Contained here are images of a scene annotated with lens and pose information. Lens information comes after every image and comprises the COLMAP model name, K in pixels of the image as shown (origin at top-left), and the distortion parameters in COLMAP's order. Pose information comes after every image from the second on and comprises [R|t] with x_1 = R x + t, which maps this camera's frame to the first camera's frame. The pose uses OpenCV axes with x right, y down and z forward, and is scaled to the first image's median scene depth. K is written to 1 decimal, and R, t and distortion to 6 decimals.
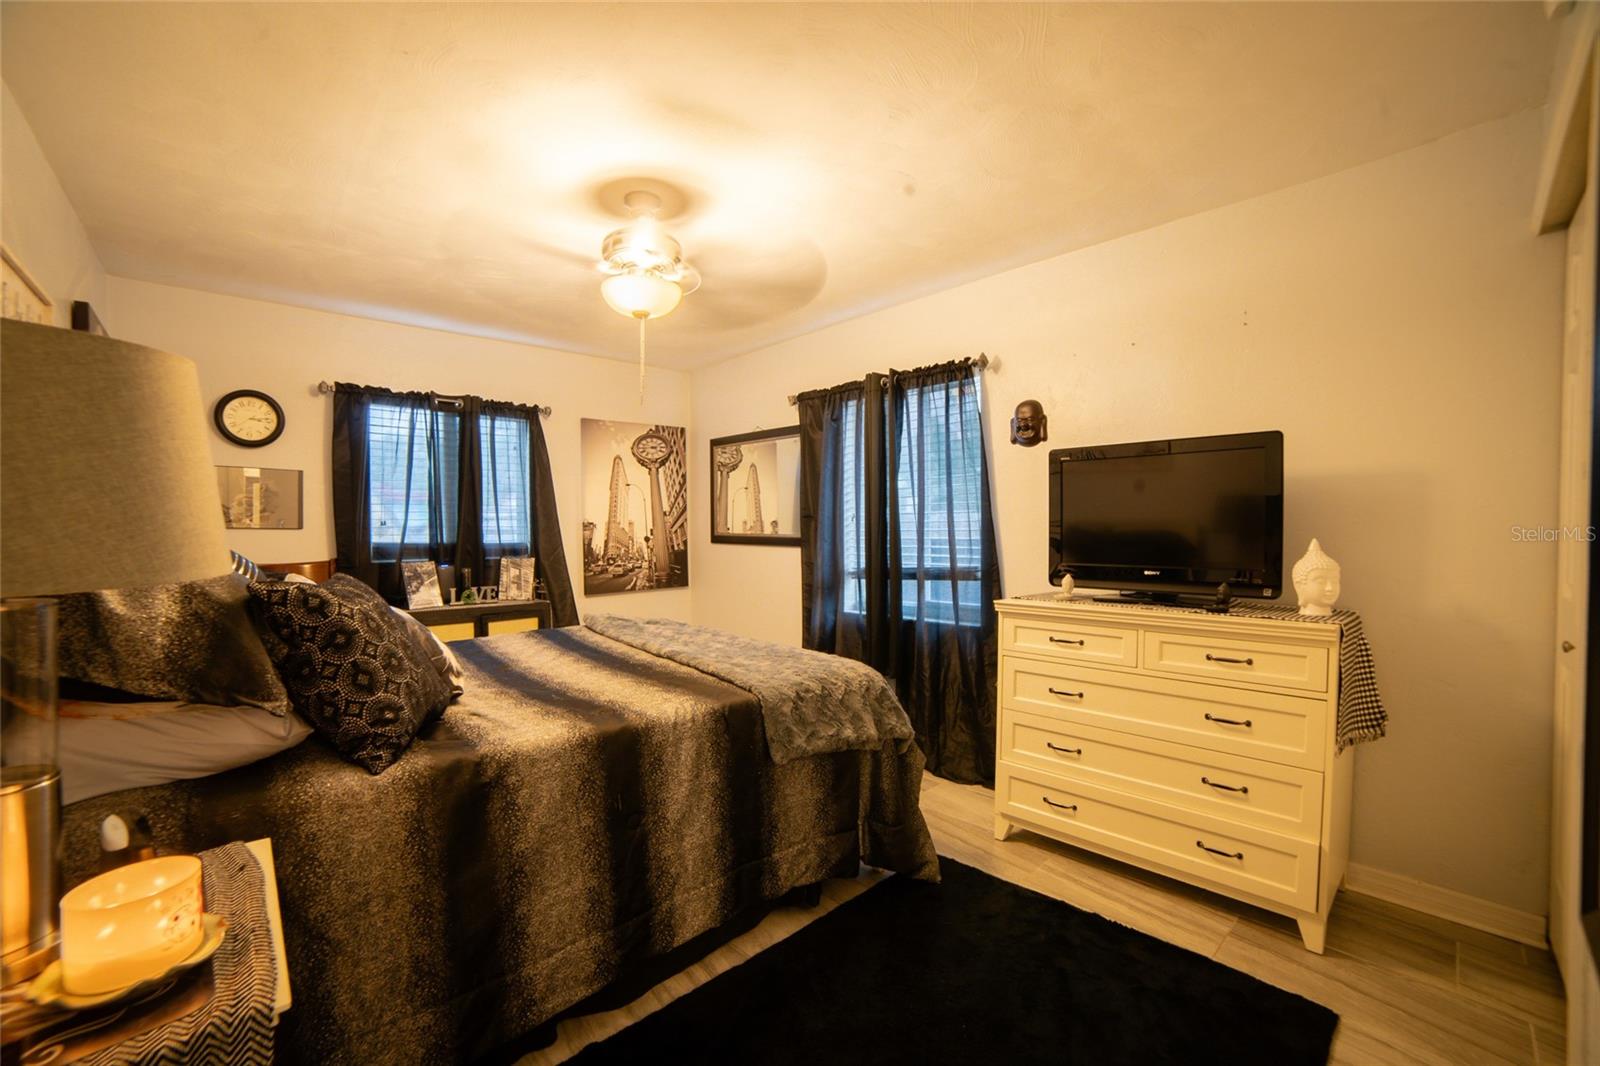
lens RADIAL K [[661.8, 0, 803.9], [0, 661.8, 547.3], [0, 0, 1]] dist [-0.108240, 0.039374]
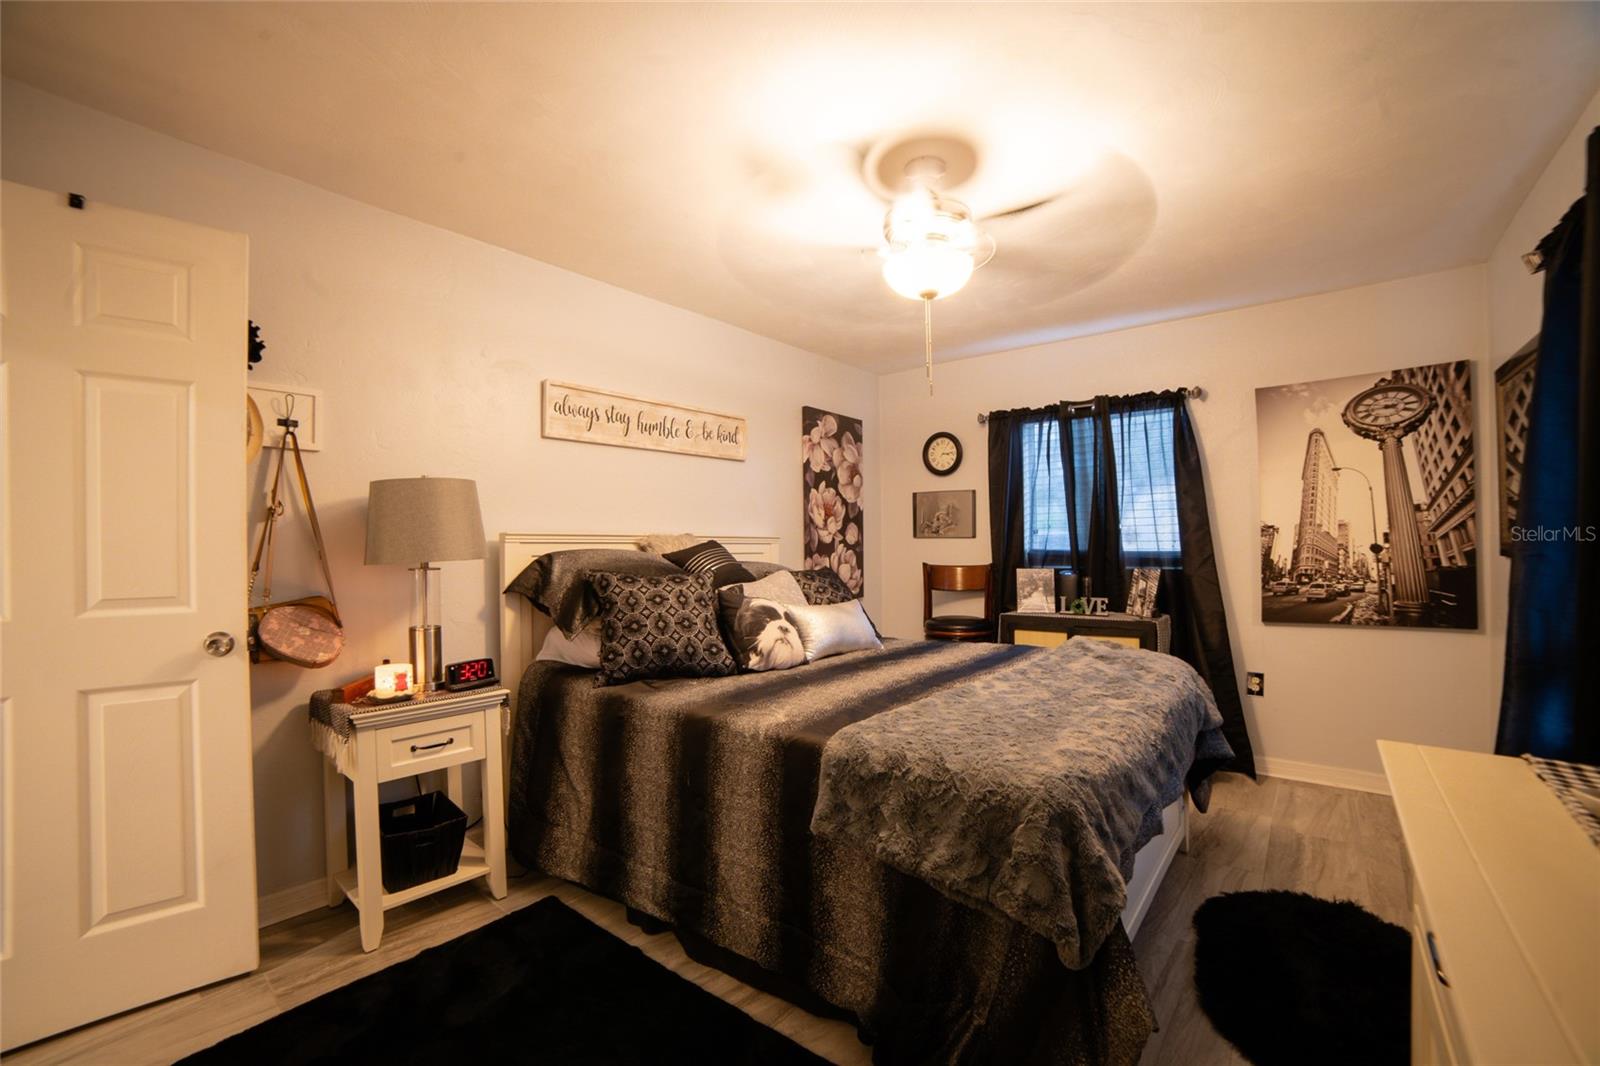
lens RADIAL K [[661.8, 0, 803.9], [0, 661.8, 547.3], [0, 0, 1]] dist [-0.108240, 0.039374]
pose [[0.132895, 0.005462, -0.991115, 0.303539], [-0.014437, 0.999889, 0.003575, -0.007611], [0.991025, 0.013834, 0.132960, 0.359622]]
